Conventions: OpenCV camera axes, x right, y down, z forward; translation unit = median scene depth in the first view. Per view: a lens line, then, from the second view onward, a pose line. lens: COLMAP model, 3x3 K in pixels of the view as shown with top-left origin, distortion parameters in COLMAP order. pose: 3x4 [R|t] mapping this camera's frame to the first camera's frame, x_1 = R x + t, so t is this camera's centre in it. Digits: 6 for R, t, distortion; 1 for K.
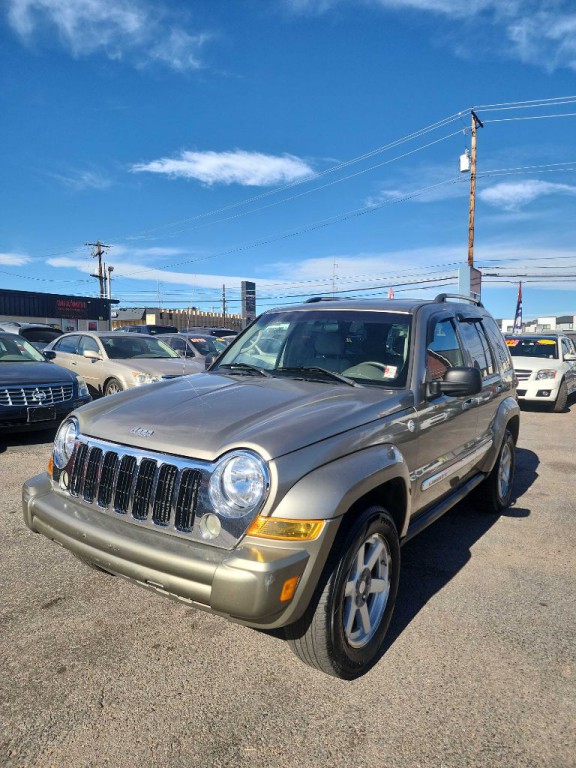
lens RADIAL K [[515.6, 0, 282.6], [0, 515.6, 385.6], [0, 0, 1]] dist [0.048306, -0.052521]
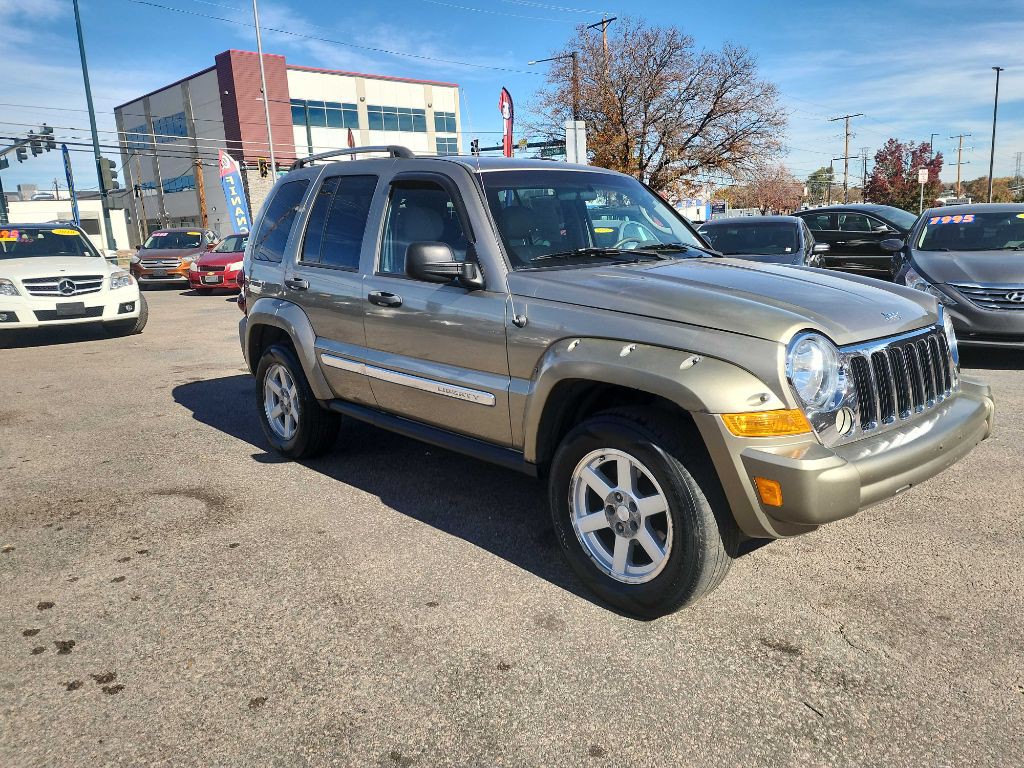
lens RADIAL K [[738.4, 0, 523.2], [0, 738.4, 384.6], [0, 0, 1]] dist [0.072798, -0.072453]
pose [[0.208716, -0.227195, 0.951220, -0.340764], [0.121178, 0.971154, 0.205367, -0.025624], [-0.970440, 0.072404, 0.230227, 0.282636]]
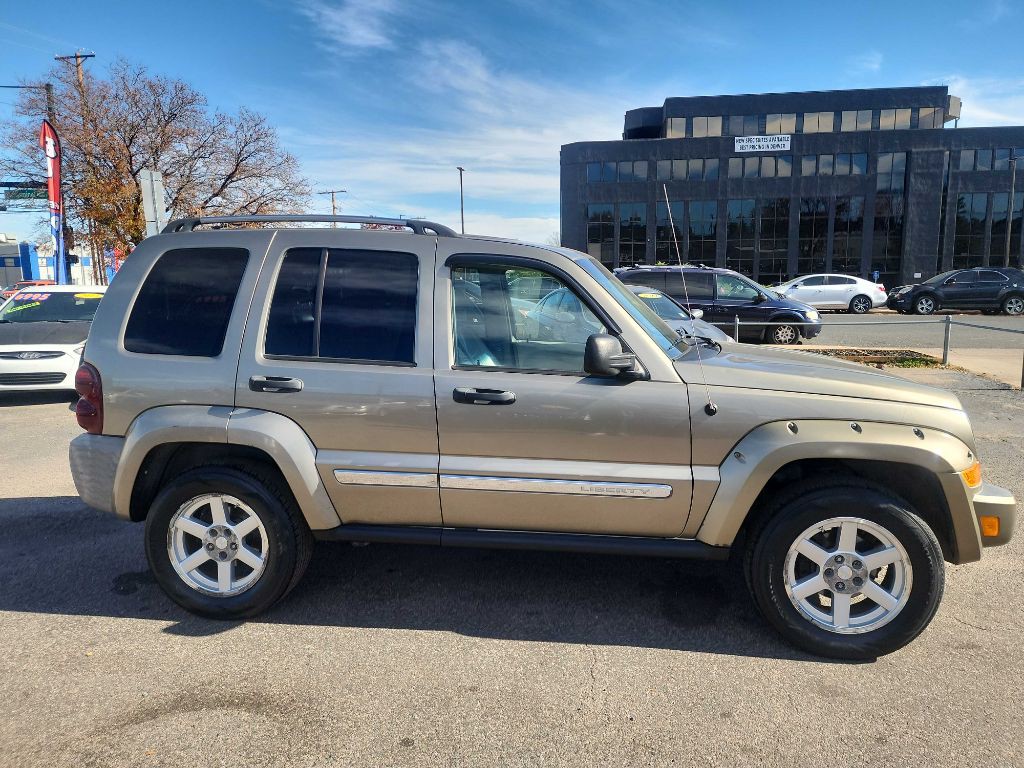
lens RADIAL K [[738.4, 0, 523.2], [0, 738.4, 384.6], [0, 0, 1]] dist [0.072798, -0.072453]
pose [[-0.464737, -0.141789, 0.874023, -0.288472], [0.072429, 0.977700, 0.197120, -0.062868], [-0.882482, 0.154914, -0.444104, 0.531869]]
